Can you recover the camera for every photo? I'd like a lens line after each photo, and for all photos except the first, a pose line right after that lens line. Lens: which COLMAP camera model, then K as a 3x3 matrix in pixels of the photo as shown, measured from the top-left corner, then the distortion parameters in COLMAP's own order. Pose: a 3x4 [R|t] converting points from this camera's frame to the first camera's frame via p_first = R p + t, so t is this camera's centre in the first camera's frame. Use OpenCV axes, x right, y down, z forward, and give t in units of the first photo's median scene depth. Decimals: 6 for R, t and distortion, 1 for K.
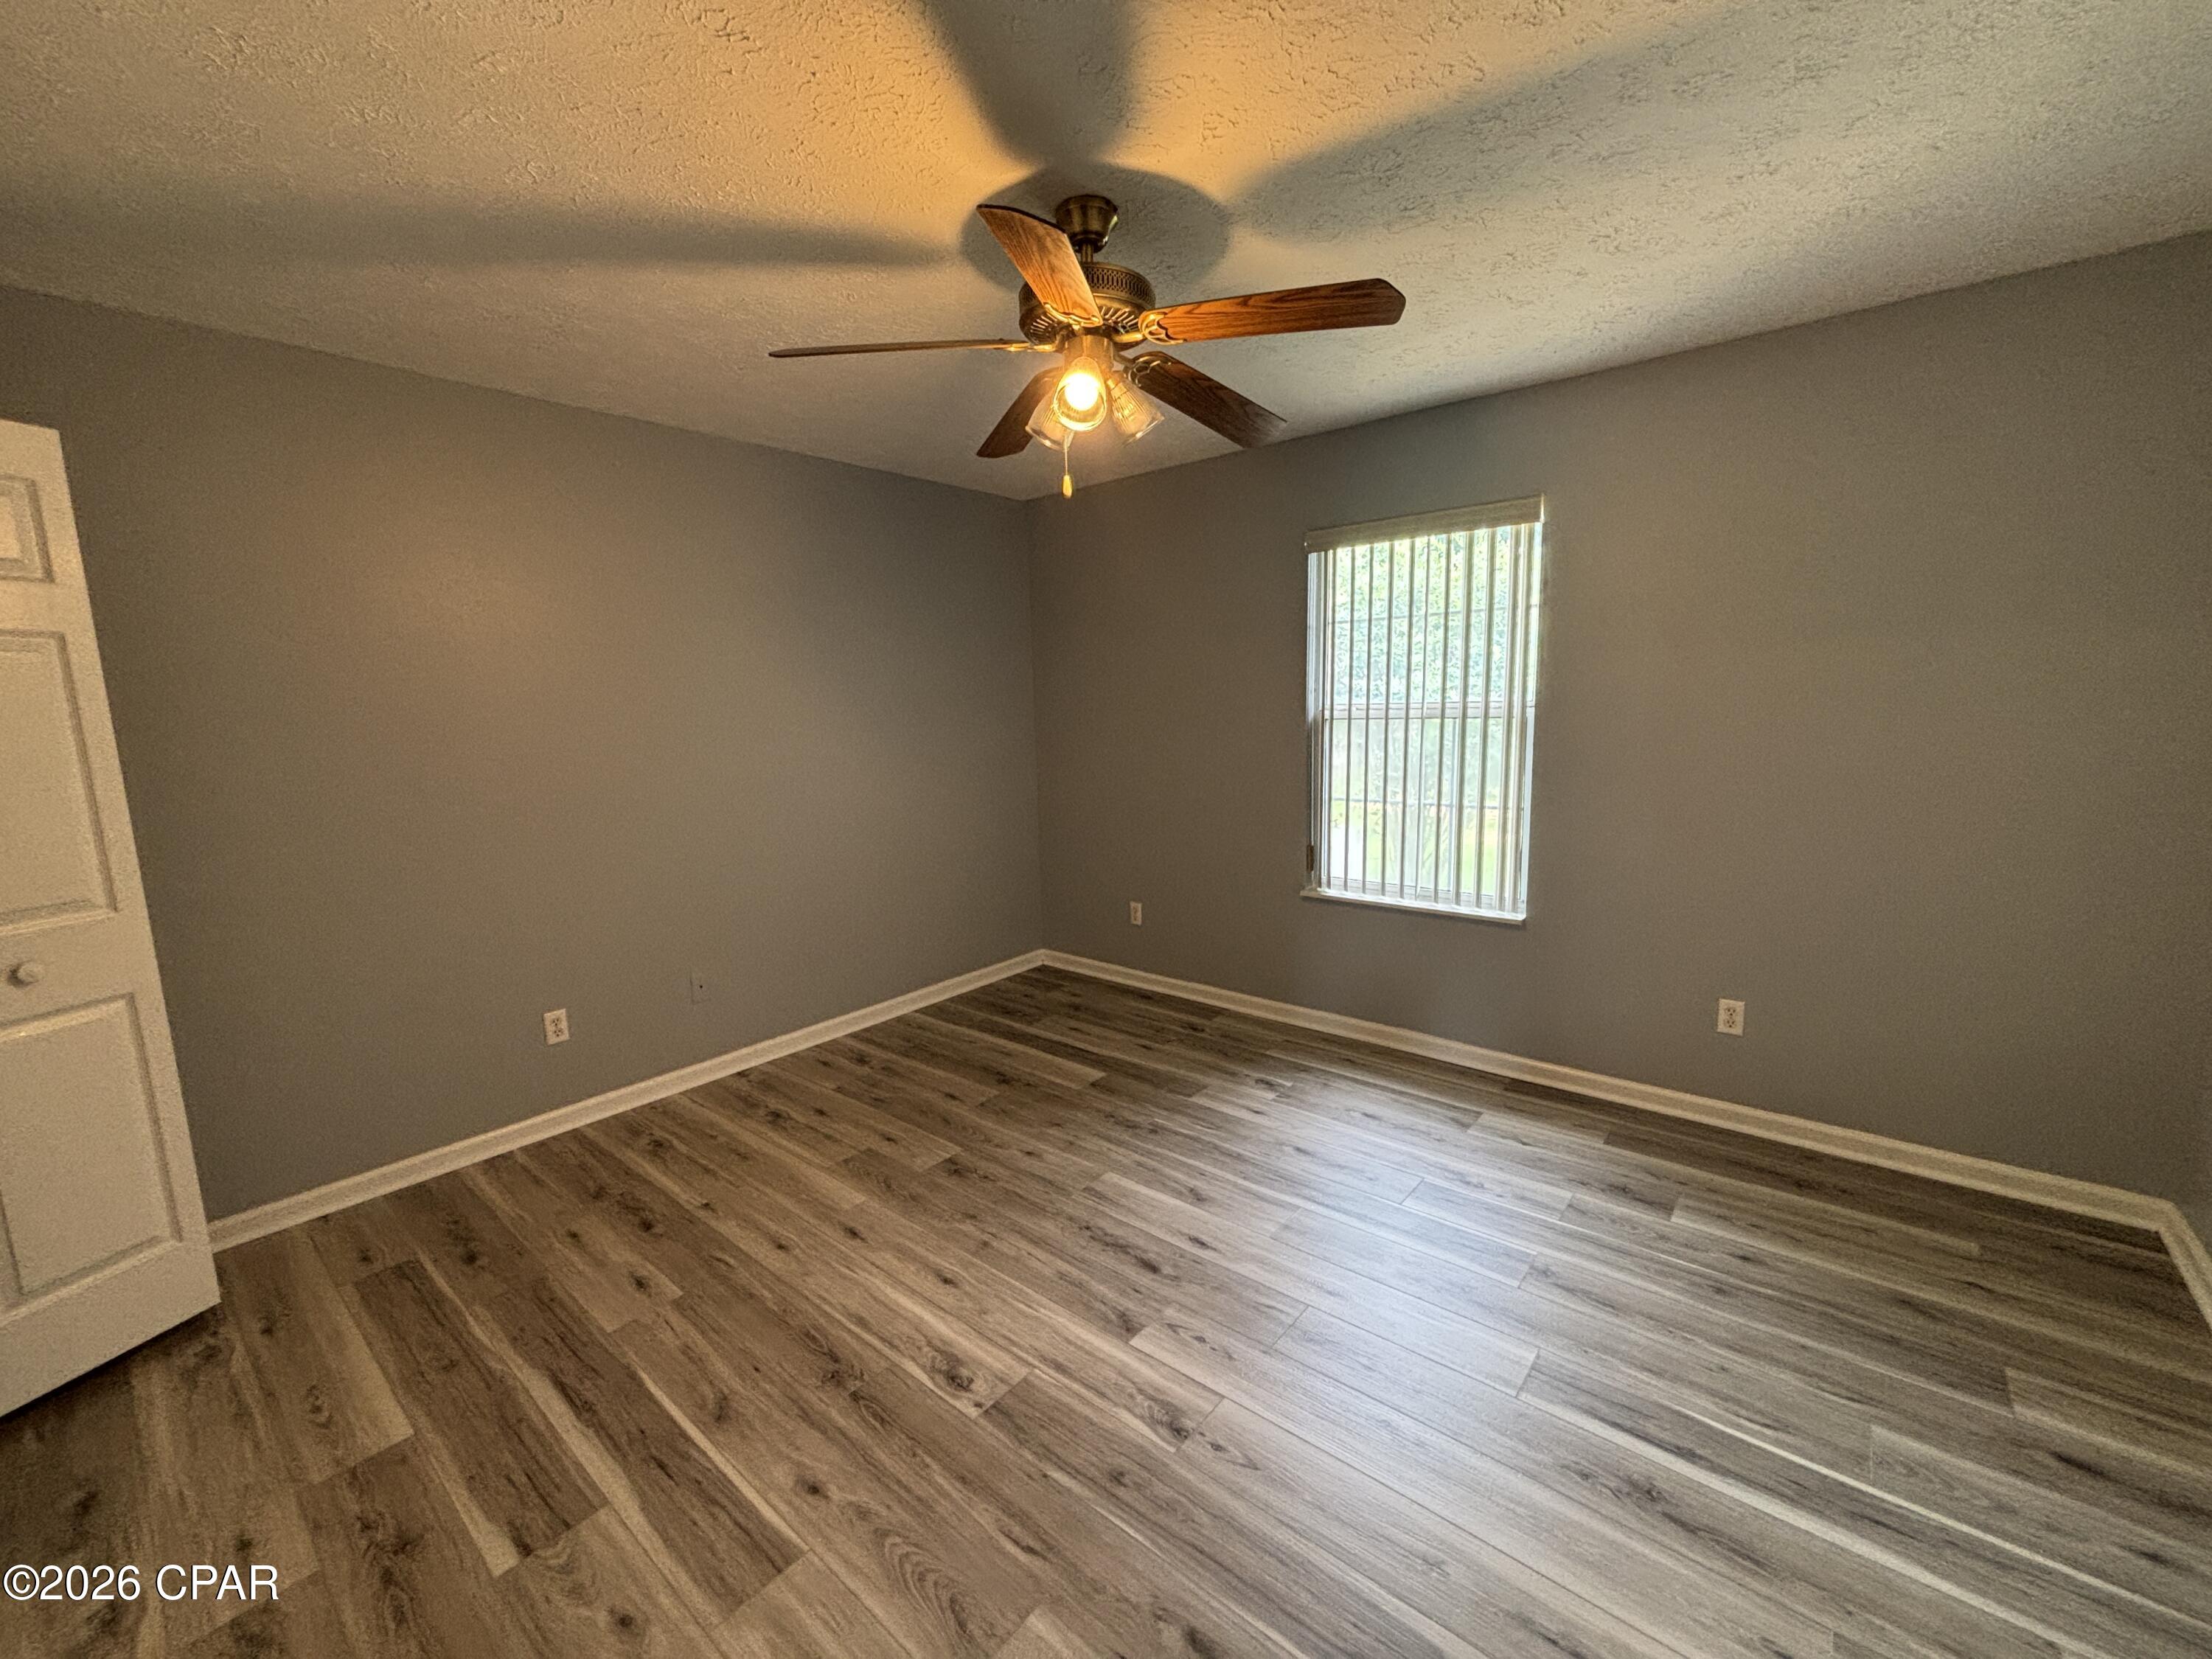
lens RADIAL K [[891.4, 0, 1105.7], [0, 891.4, 832.6], [0, 0, 1]] dist [0.001088, -0.000223]
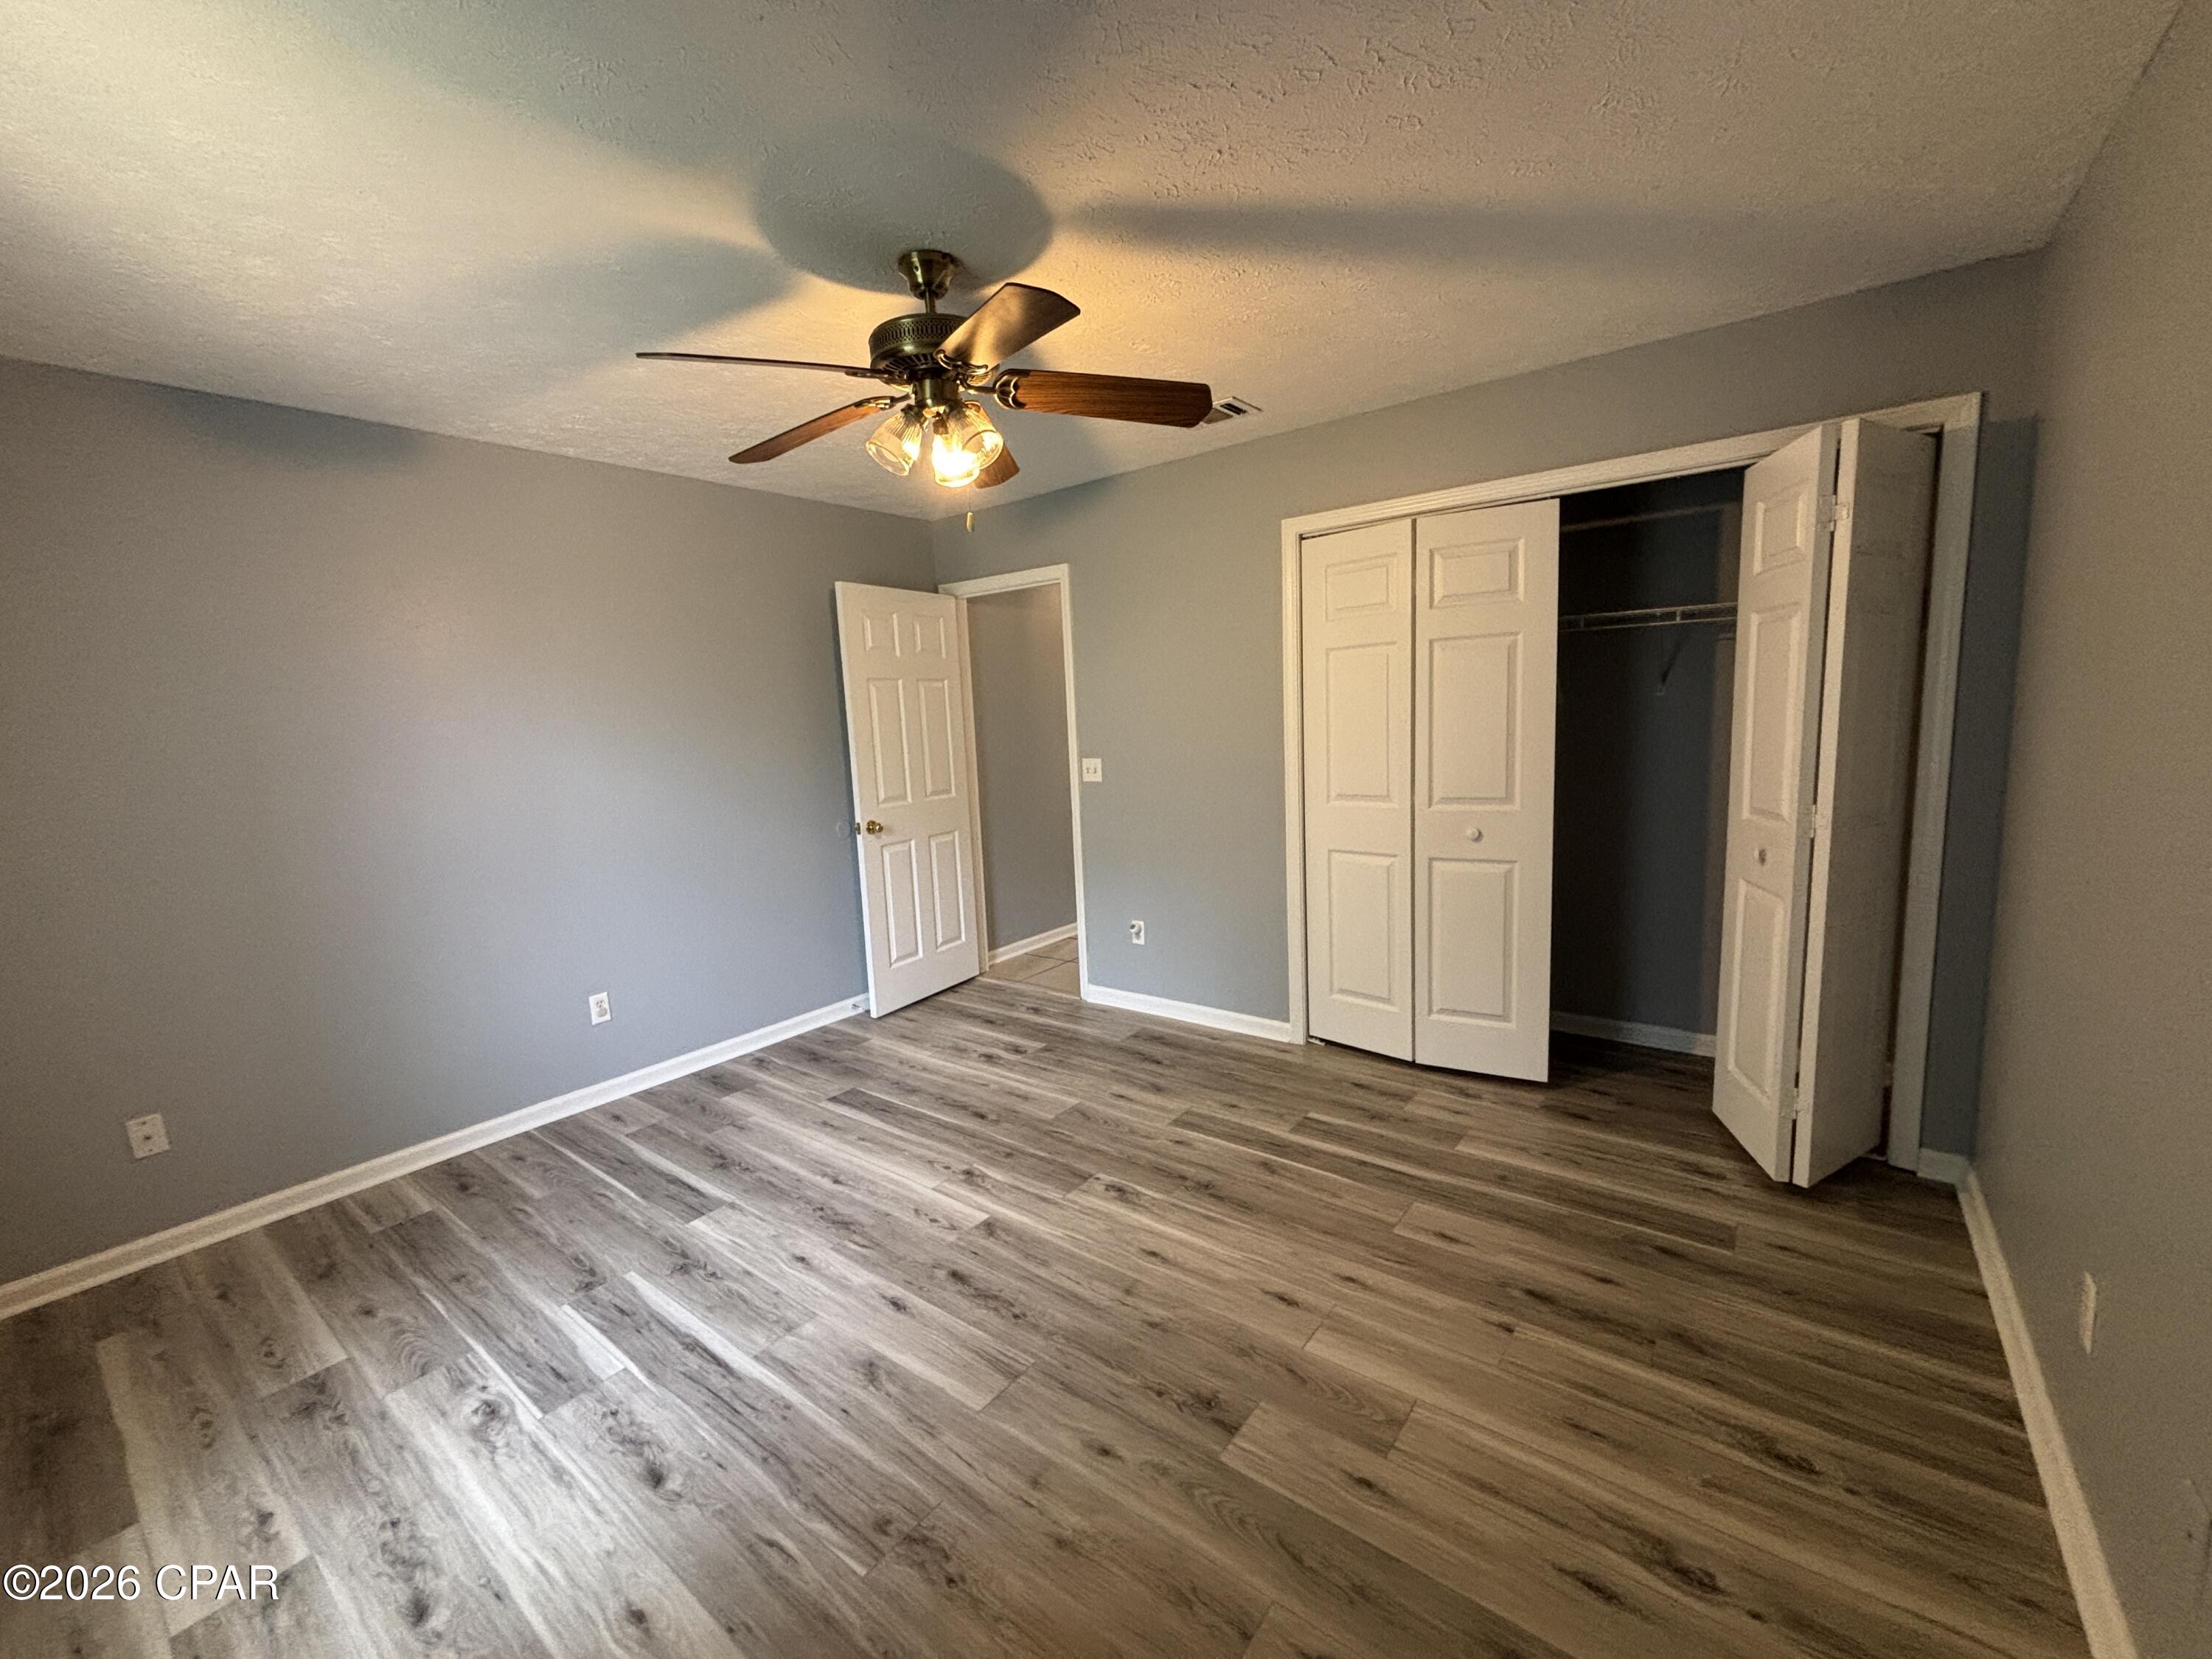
lens RADIAL K [[891.4, 0, 1105.7], [0, 891.4, 832.6], [0, 0, 1]] dist [0.001088, -0.000223]
pose [[-0.996508, 0.077703, -0.030557, -0.127954], [0.066040, 0.957433, 0.280998, -0.271893], [0.051090, 0.277999, -0.959222, 1.862698]]
